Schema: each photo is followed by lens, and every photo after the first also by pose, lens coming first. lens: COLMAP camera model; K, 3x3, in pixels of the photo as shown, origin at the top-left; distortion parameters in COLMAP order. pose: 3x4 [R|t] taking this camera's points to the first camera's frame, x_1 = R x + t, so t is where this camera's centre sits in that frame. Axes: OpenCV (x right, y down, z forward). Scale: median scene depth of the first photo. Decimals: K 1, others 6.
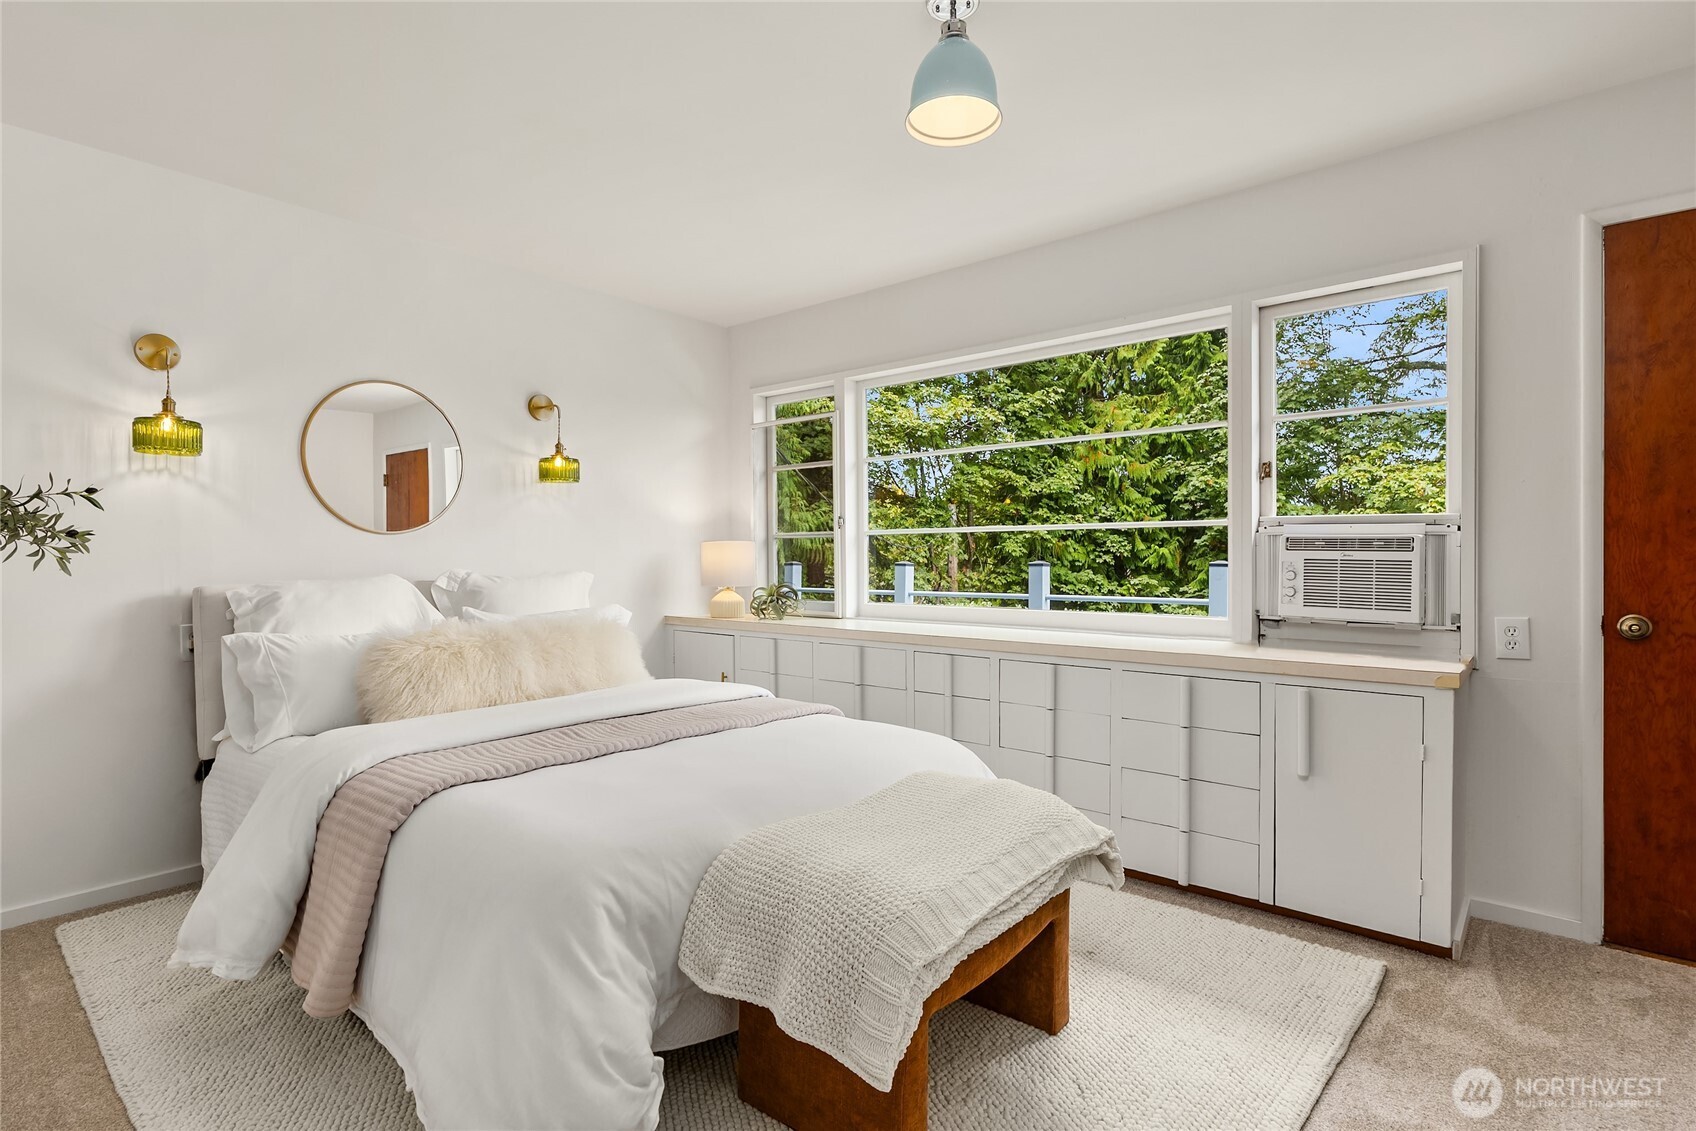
lens RADIAL K [[801.8, 0, 851.6], [0, 801.8, 562.3], [0, 0, 1]] dist [0.001468, 0.000479]
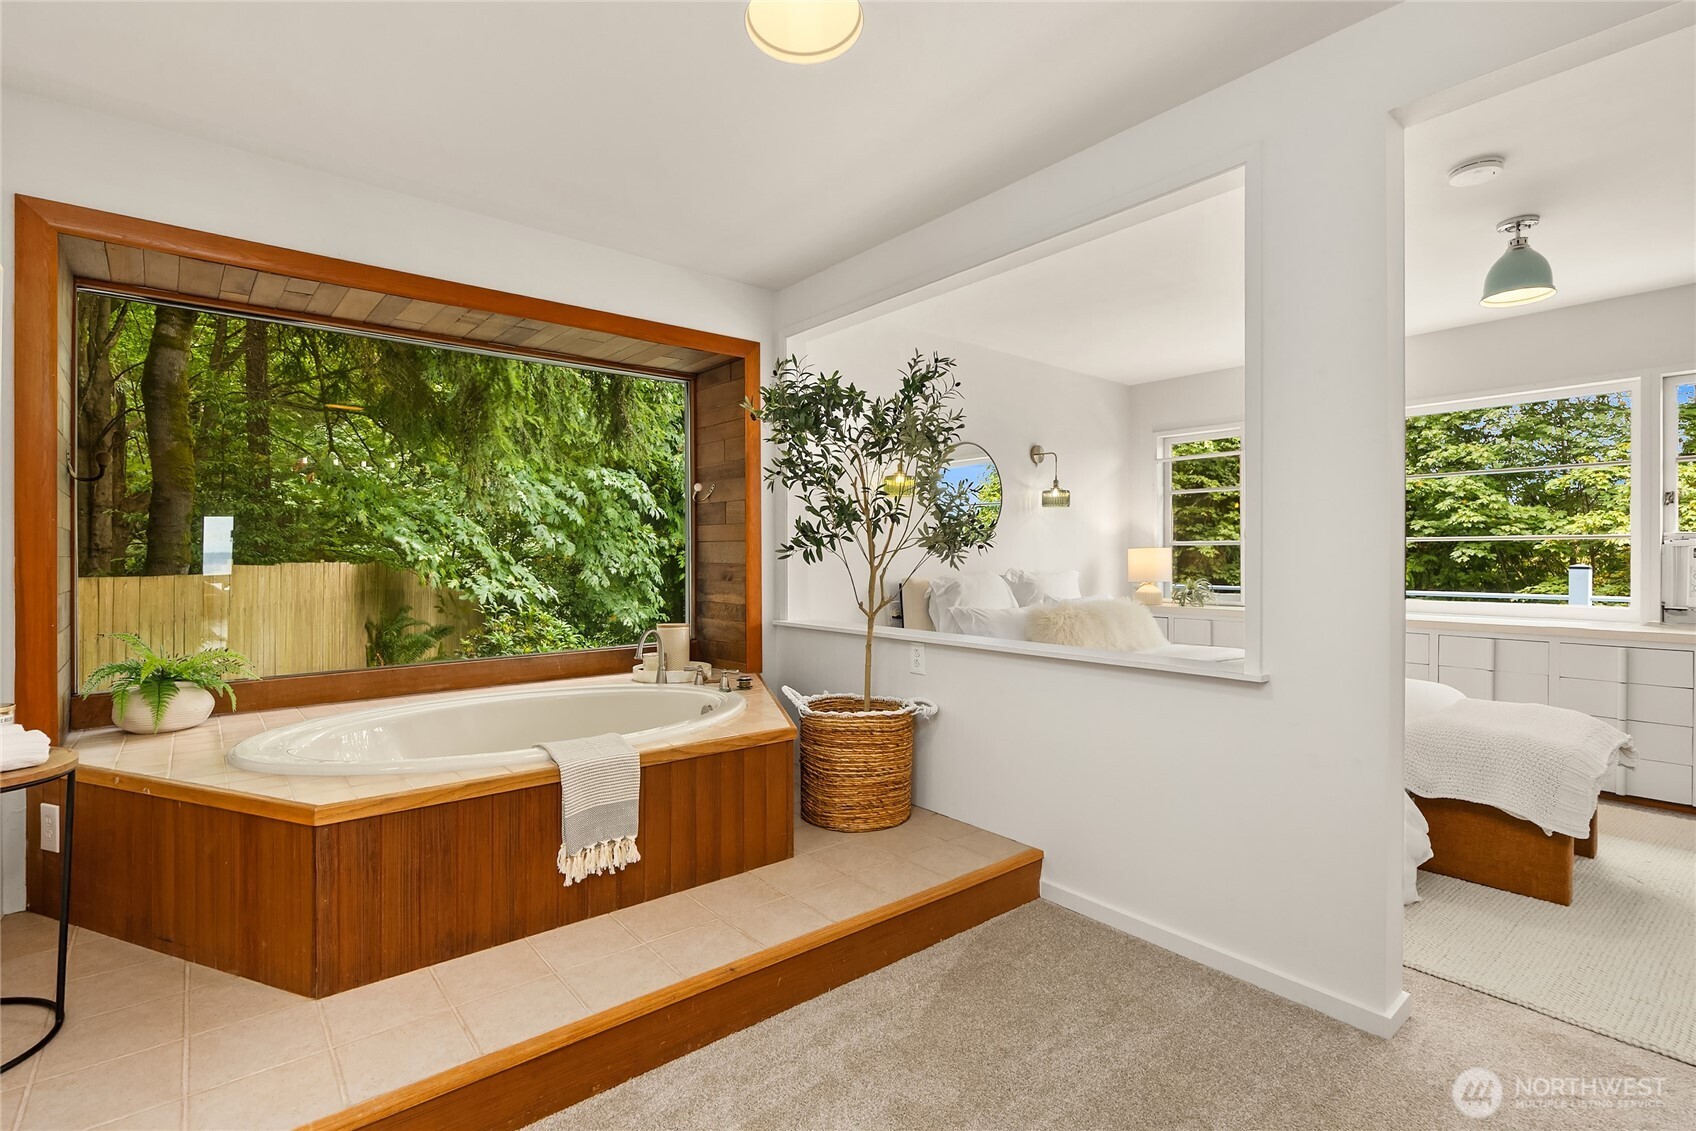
lens RADIAL K [[787.7, 0, 808.5], [0, 787.7, 556.4], [0, 0, 1]] dist [0.001179, 0.000934]
pose [[0.984312, 0.000890, -0.176437, -0.521597], [-0.002156, 0.999973, -0.006982, -0.001563], [0.176426, 0.007253, 0.984287, -0.431886]]
